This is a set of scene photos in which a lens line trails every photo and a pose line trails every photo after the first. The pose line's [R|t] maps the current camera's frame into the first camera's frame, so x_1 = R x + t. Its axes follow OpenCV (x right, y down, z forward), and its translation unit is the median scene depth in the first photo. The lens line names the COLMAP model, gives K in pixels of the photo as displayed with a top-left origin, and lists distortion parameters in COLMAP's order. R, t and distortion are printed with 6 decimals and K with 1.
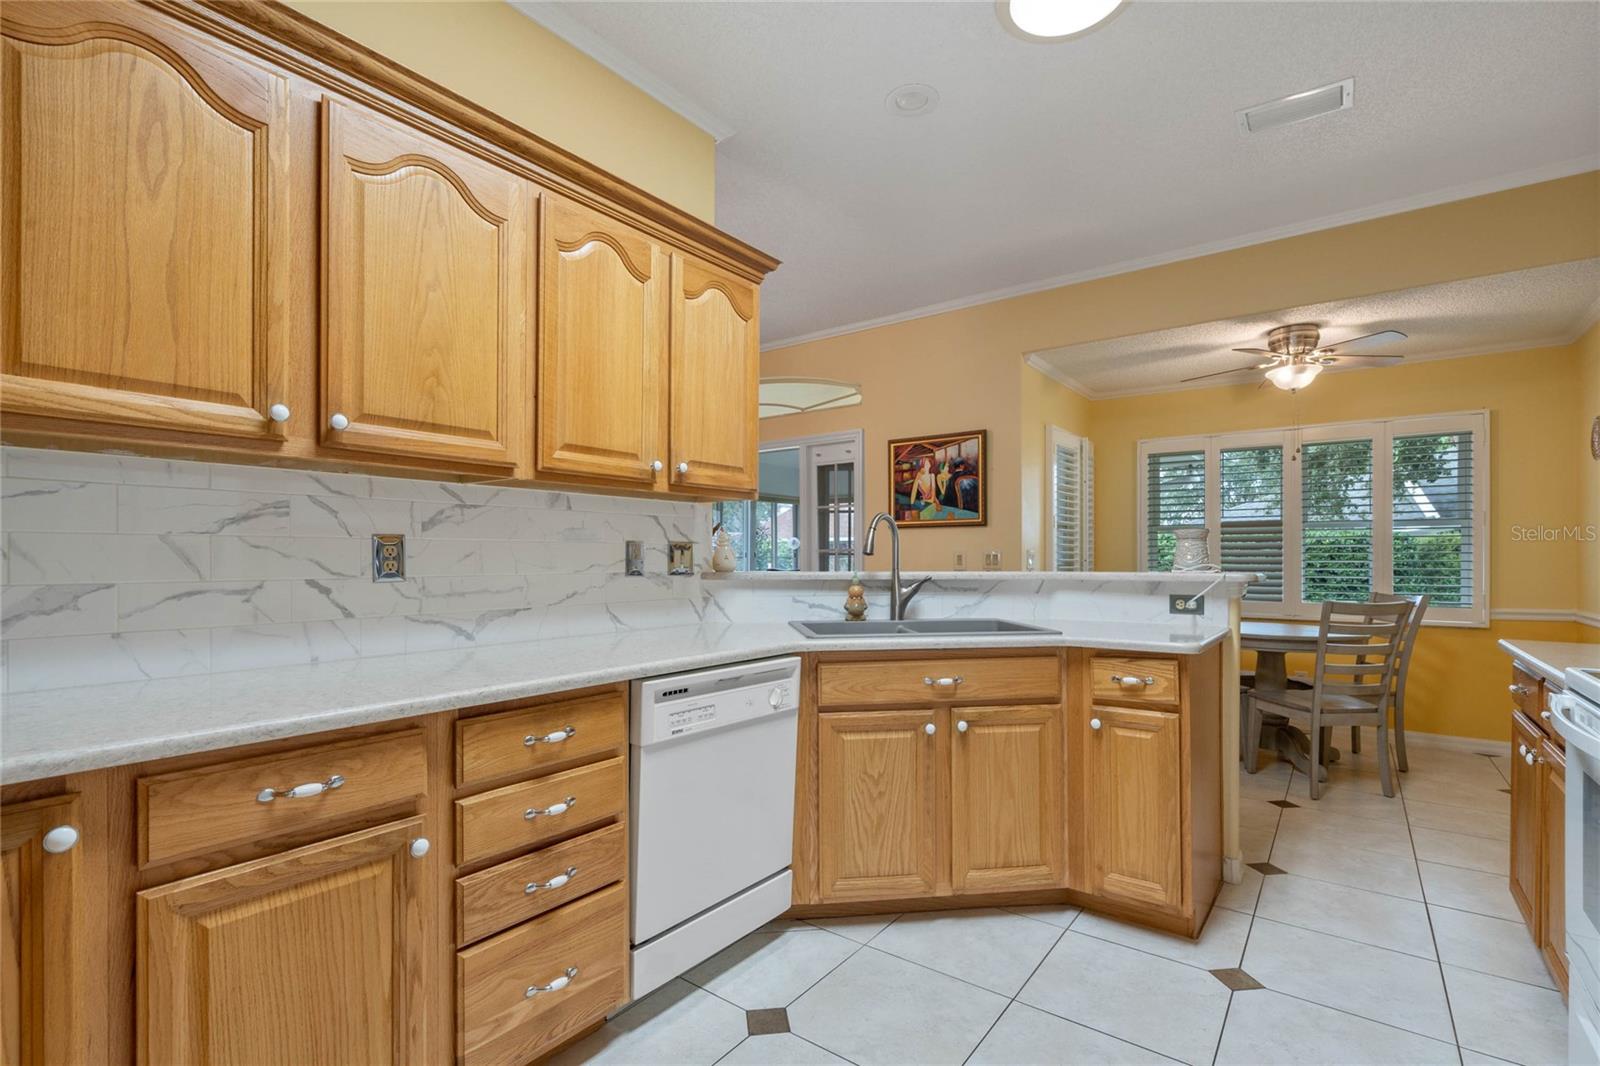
lens RADIAL K [[727.1, 0, 806.2], [0, 727.1, 554.8], [0, 0, 1]] dist [-0.005737, 0.003127]
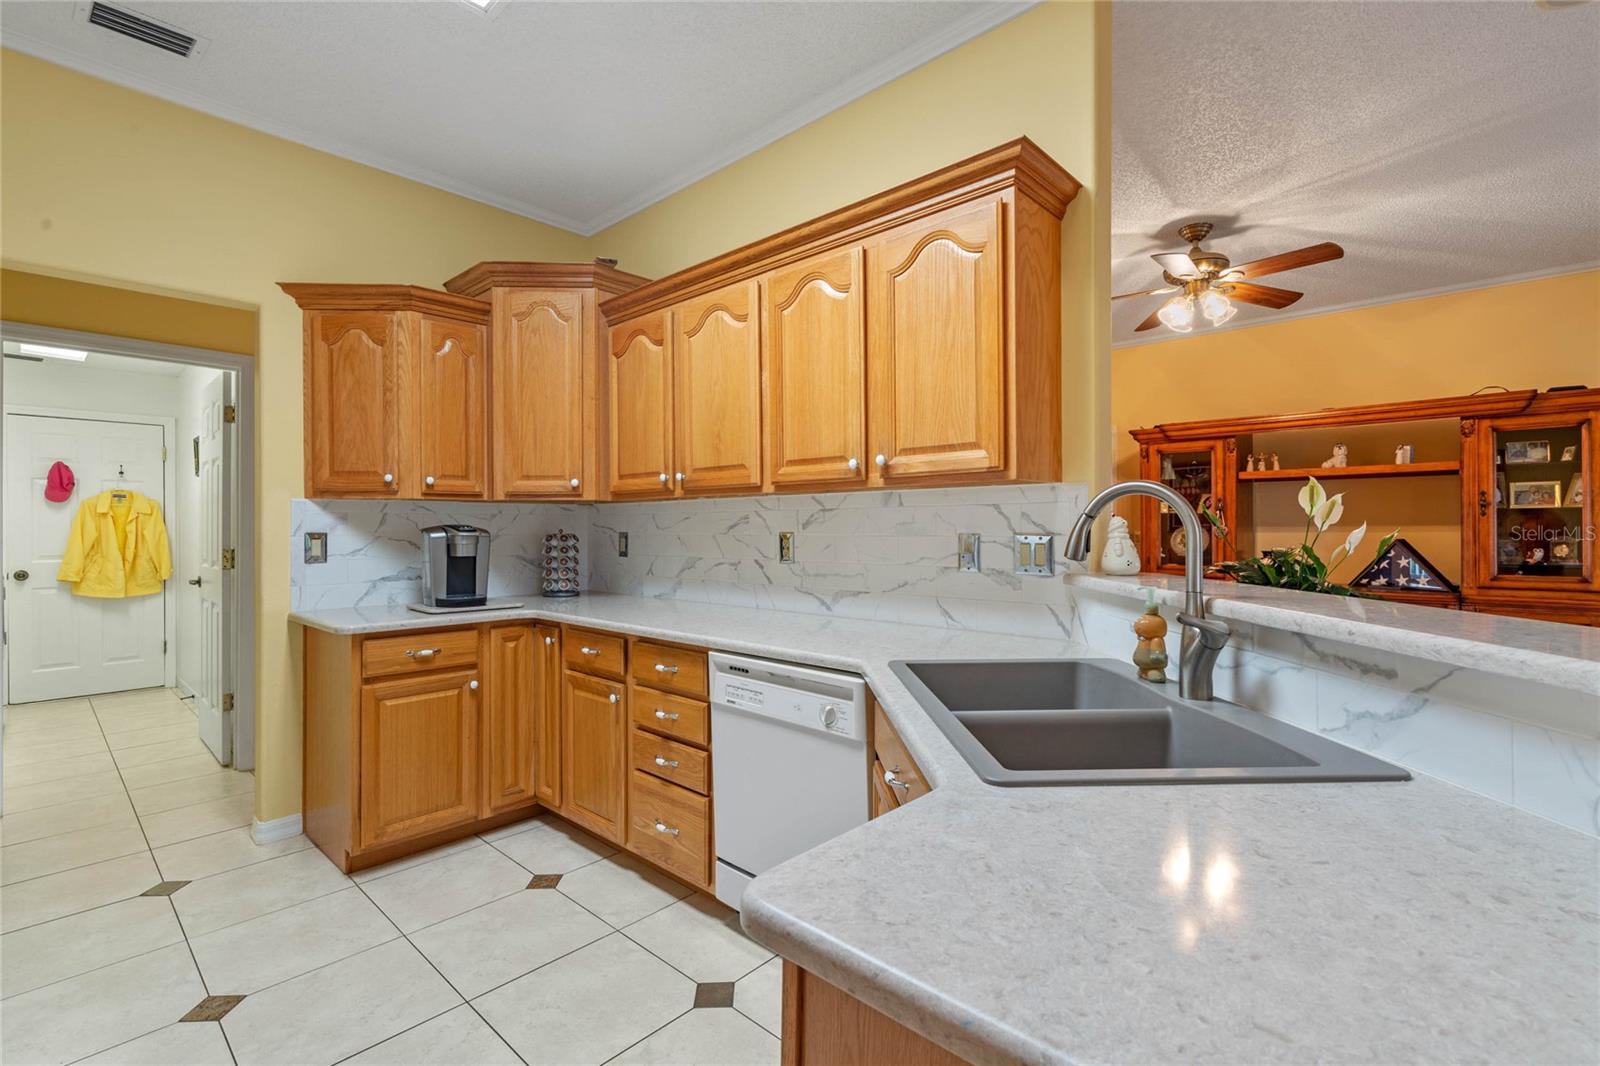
lens RADIAL K [[727.1, 0, 802.1], [0, 727.1, 525.7], [0, 0, 1]] dist [-0.005737, 0.003127]
pose [[-0.110129, -0.003257, -0.993912, 0.901774], [0.006596, 0.999970, -0.004008, -0.034101], [0.993895, -0.006997, -0.110104, 1.140941]]
